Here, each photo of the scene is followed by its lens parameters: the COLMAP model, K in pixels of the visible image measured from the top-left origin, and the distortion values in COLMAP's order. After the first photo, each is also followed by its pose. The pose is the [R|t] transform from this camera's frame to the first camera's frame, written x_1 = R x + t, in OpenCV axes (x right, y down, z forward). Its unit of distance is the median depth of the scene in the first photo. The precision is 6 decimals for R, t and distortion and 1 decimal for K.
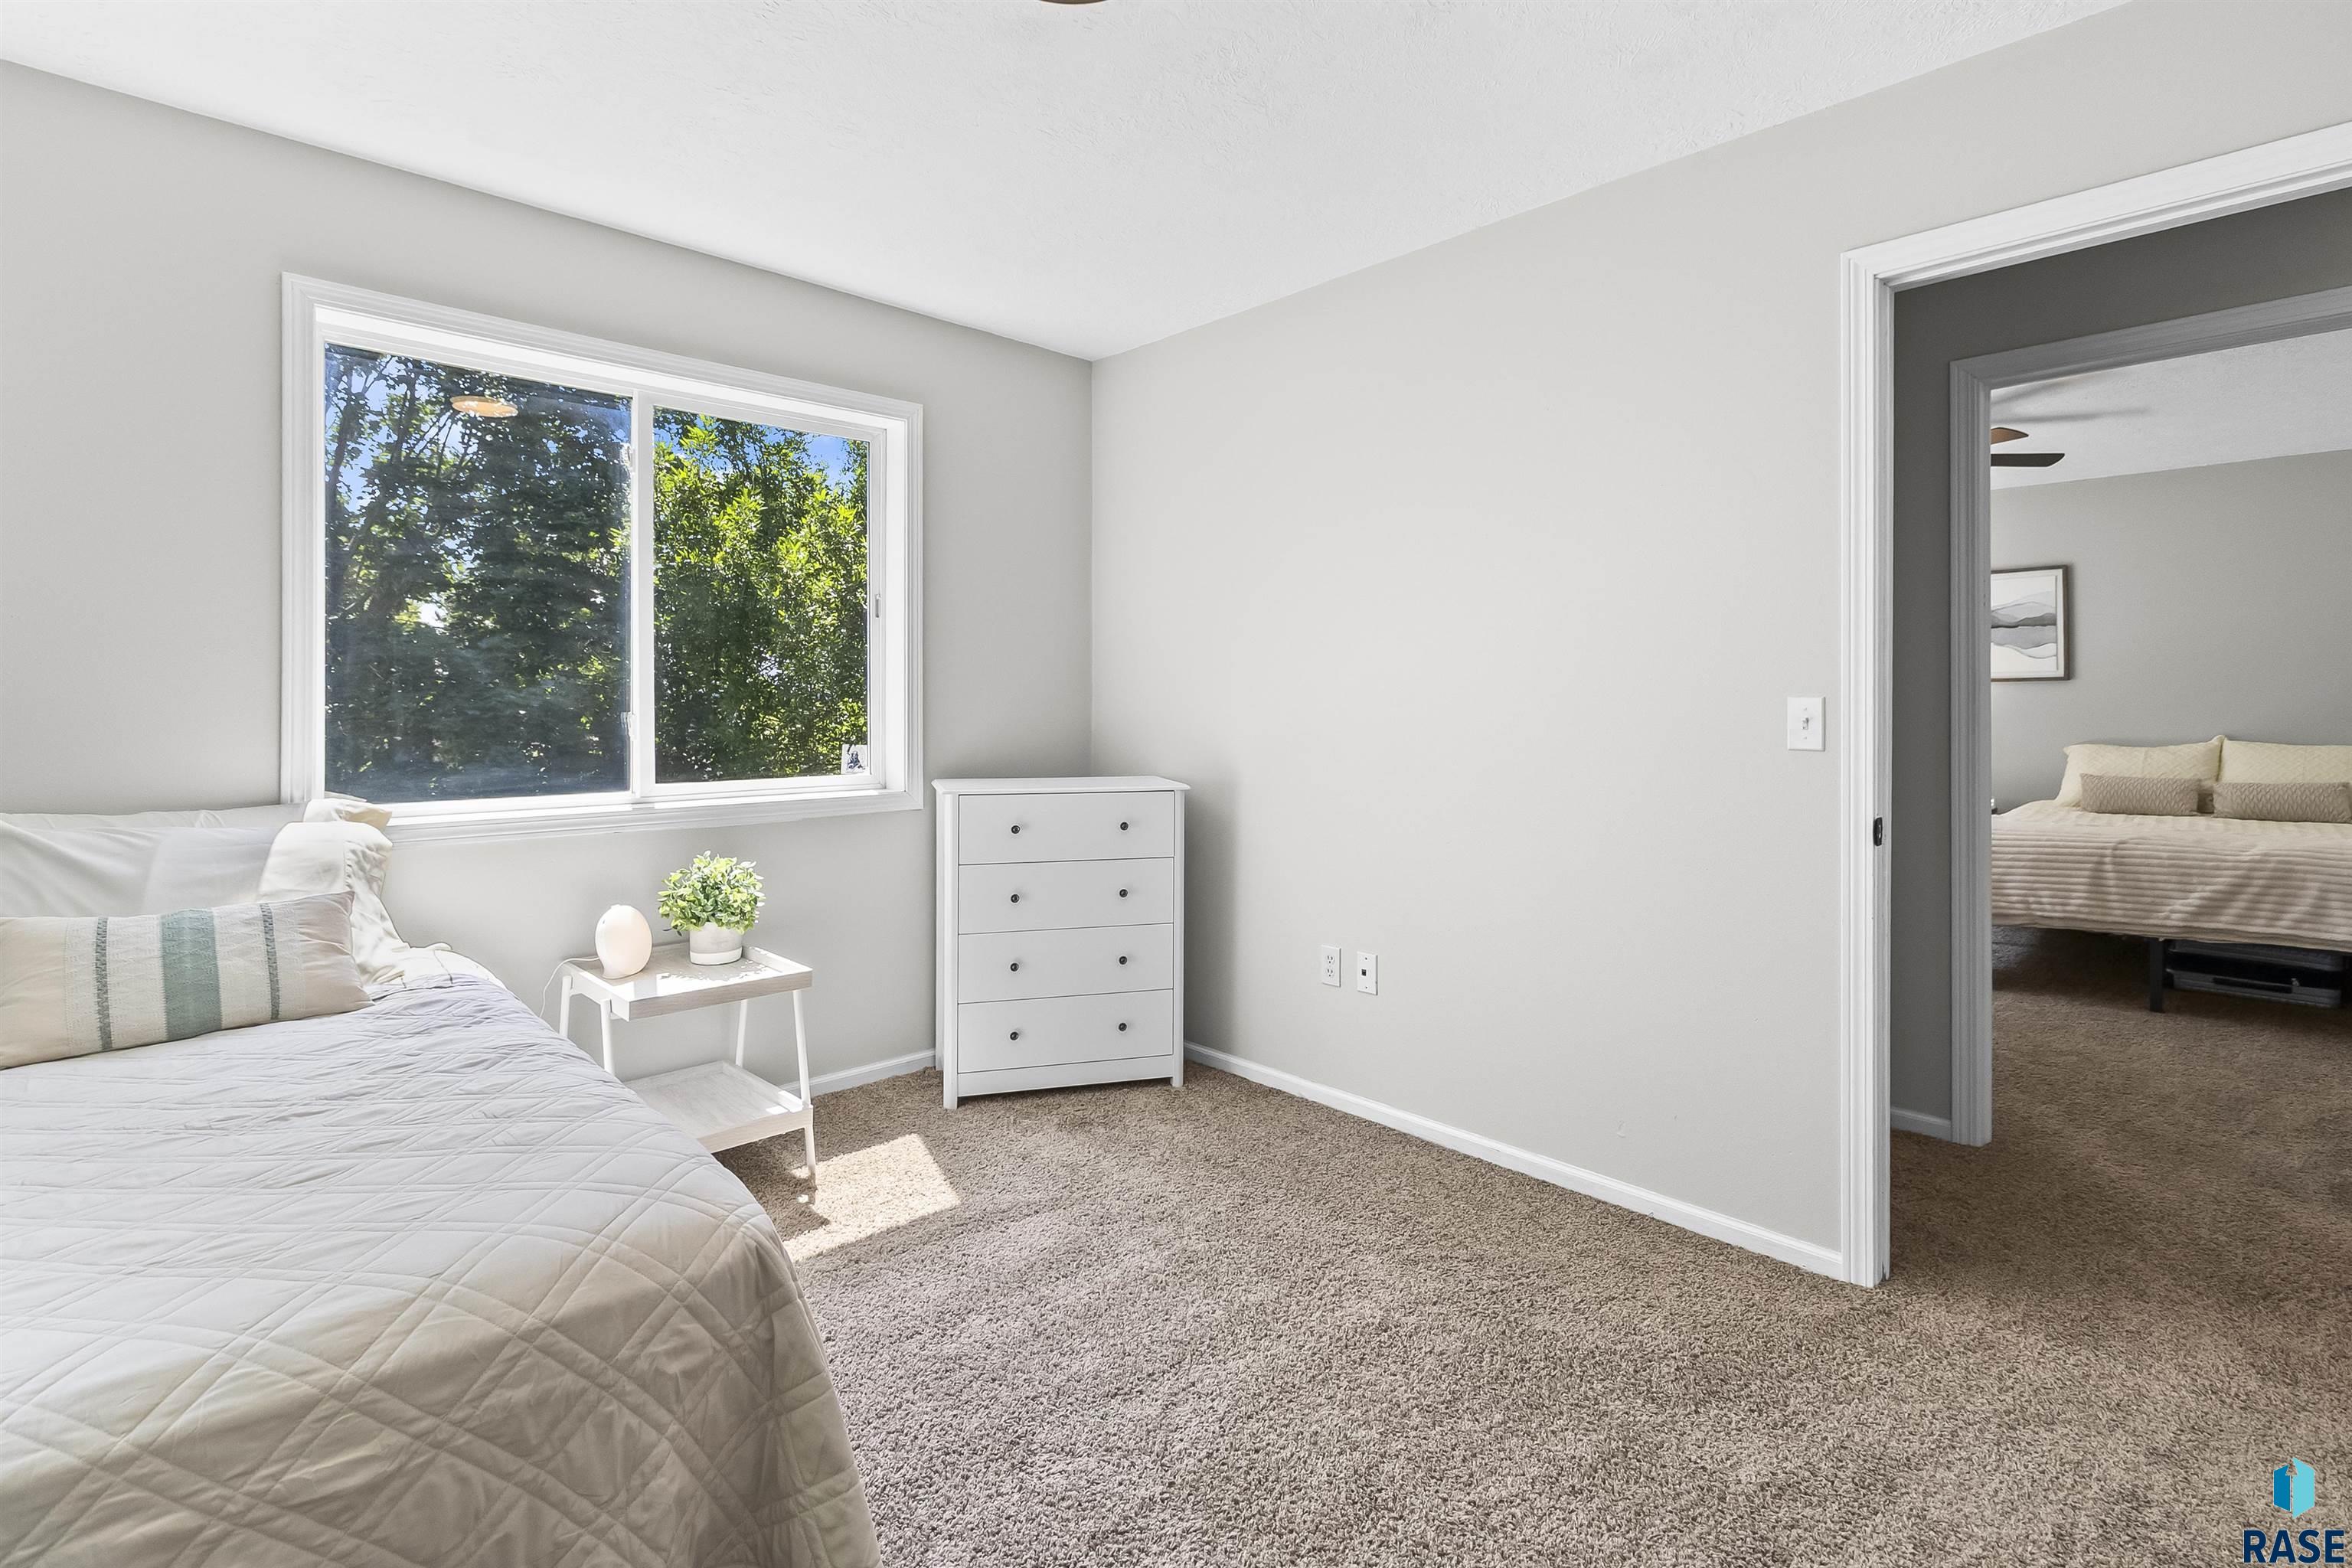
lens RADIAL K [[1110.9, 0, 1168.7], [0, 1110.9, 702.9], [0, 0, 1]] dist [0.002278, 0.000780]
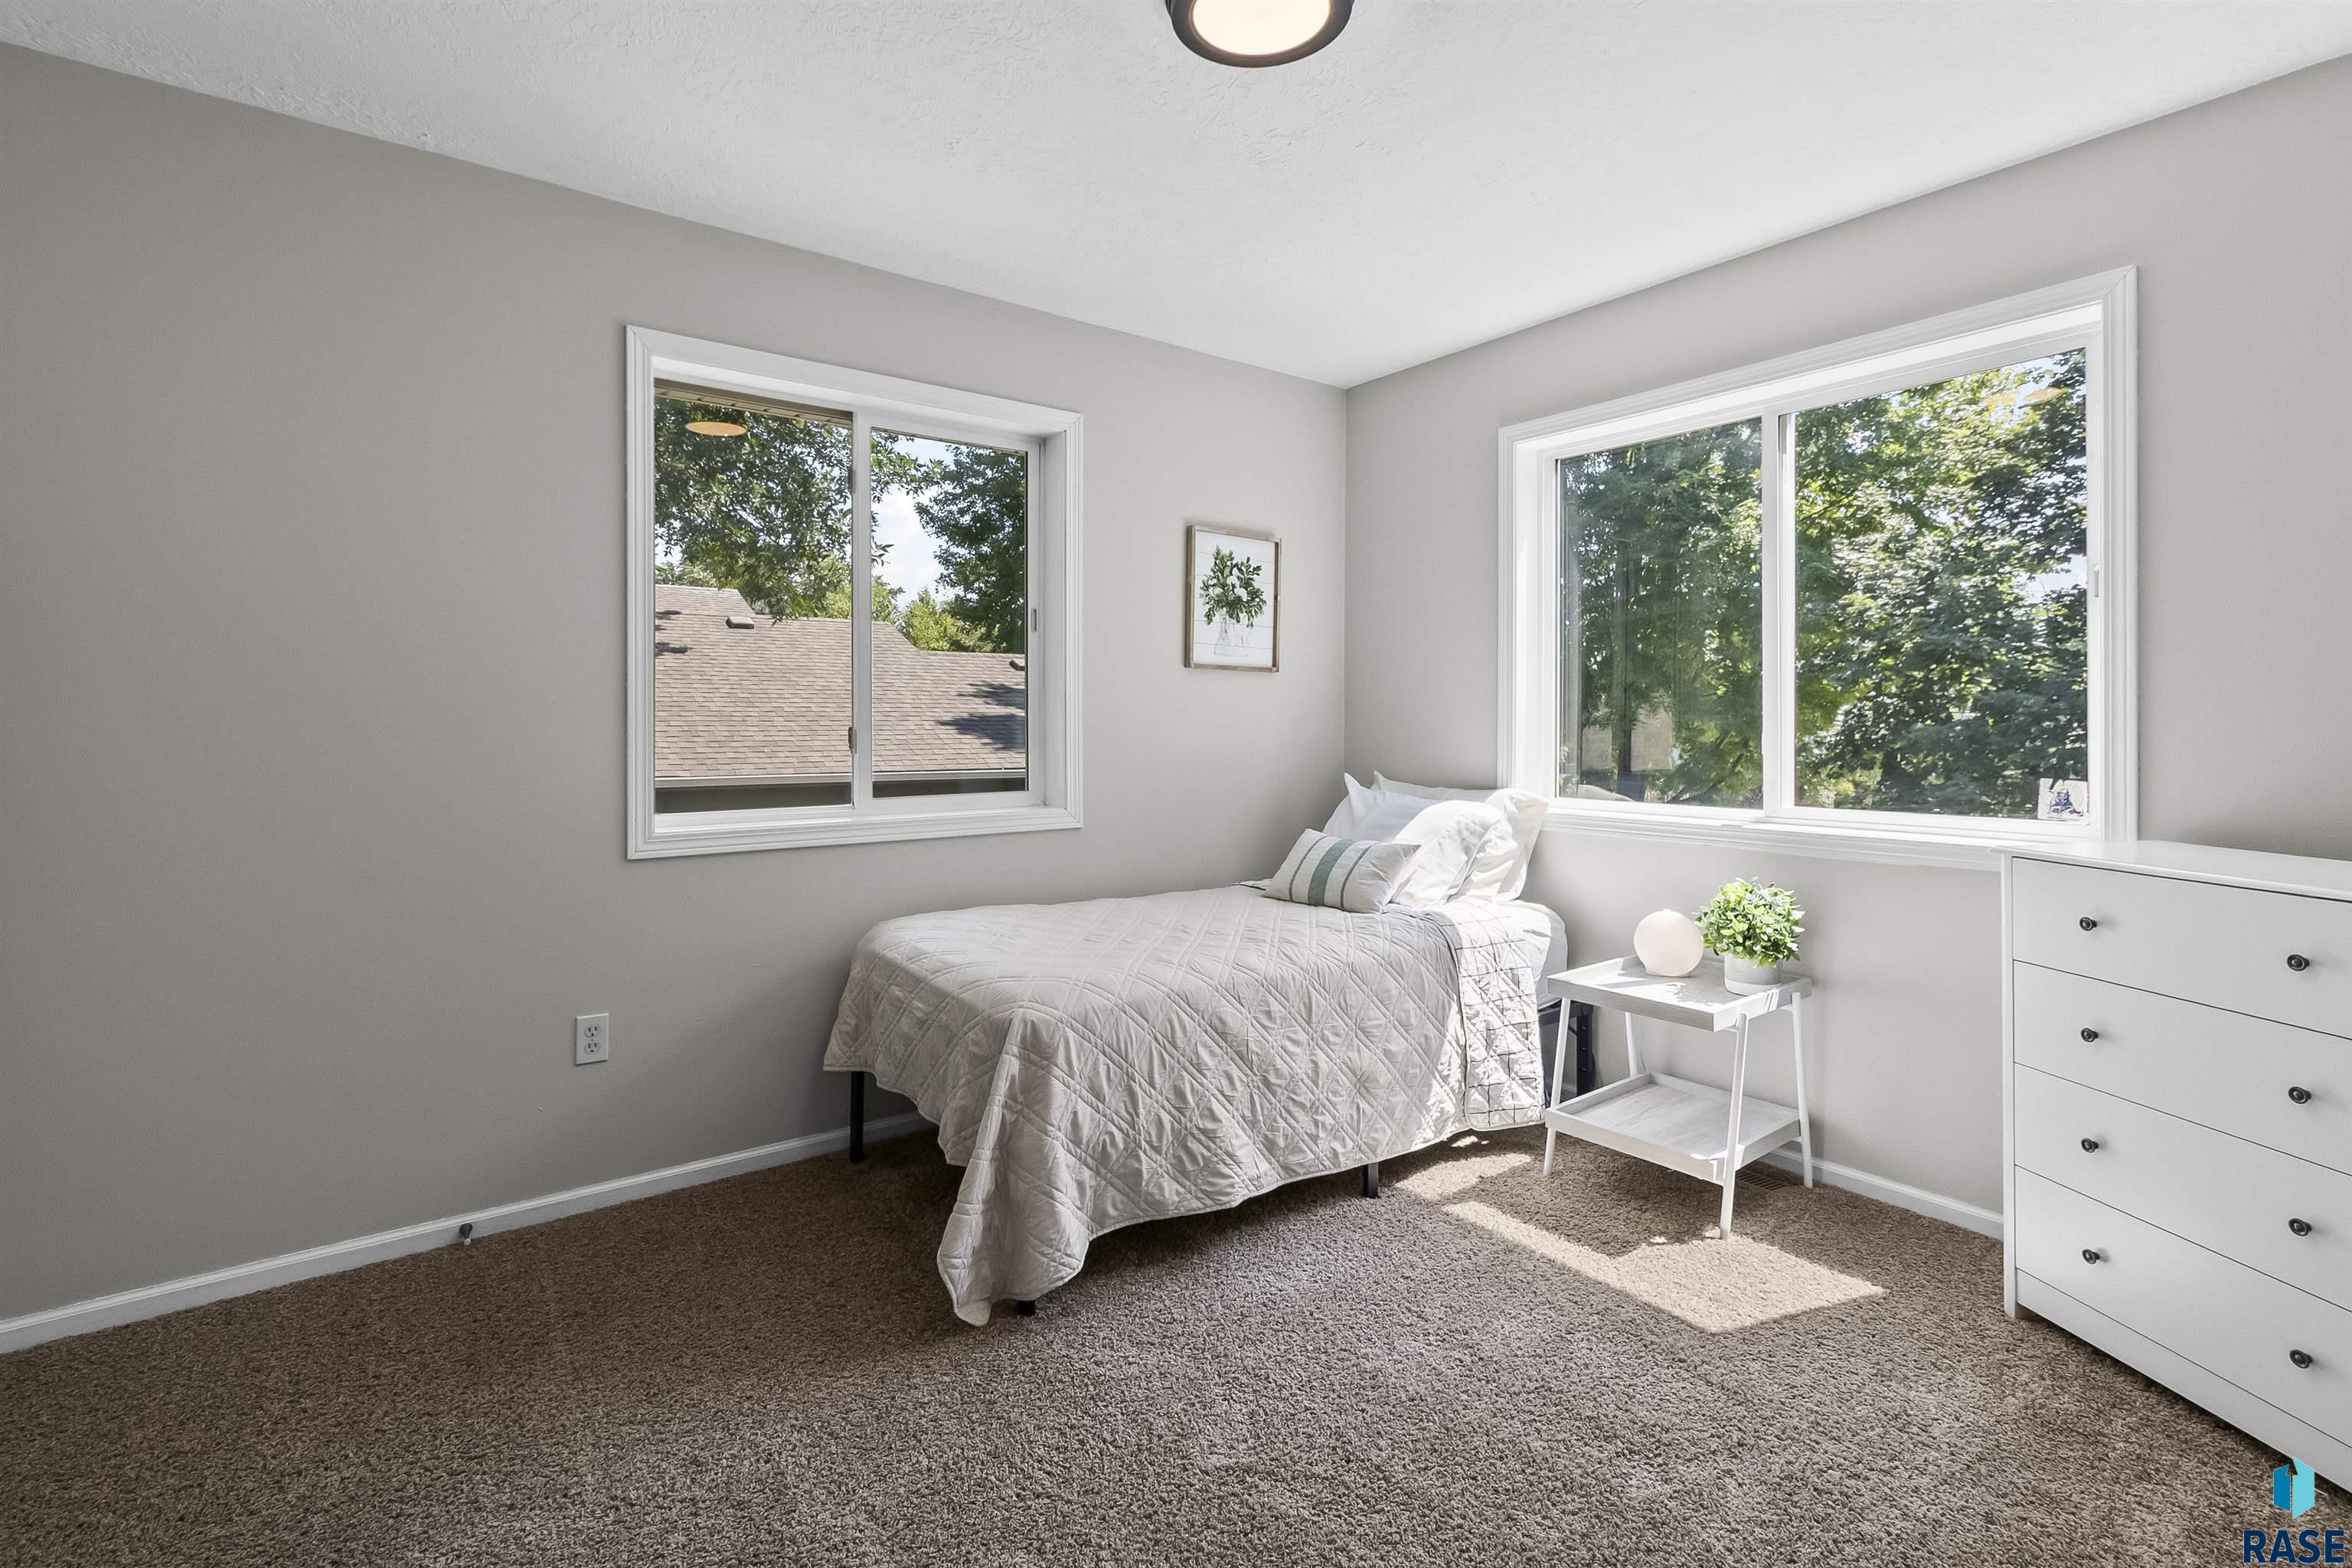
lens RADIAL K [[1104.5, 0, 1169.2], [0, 1104.5, 727.6], [0, 0, 1]] dist [0.000987, 0.000319]
pose [[-0.128045, 0.001103, -0.991768, 4.184276], [0.000042, 0.999999, 0.001107, 0.024895], [0.991768, 0.000100, -0.128045, 4.408737]]
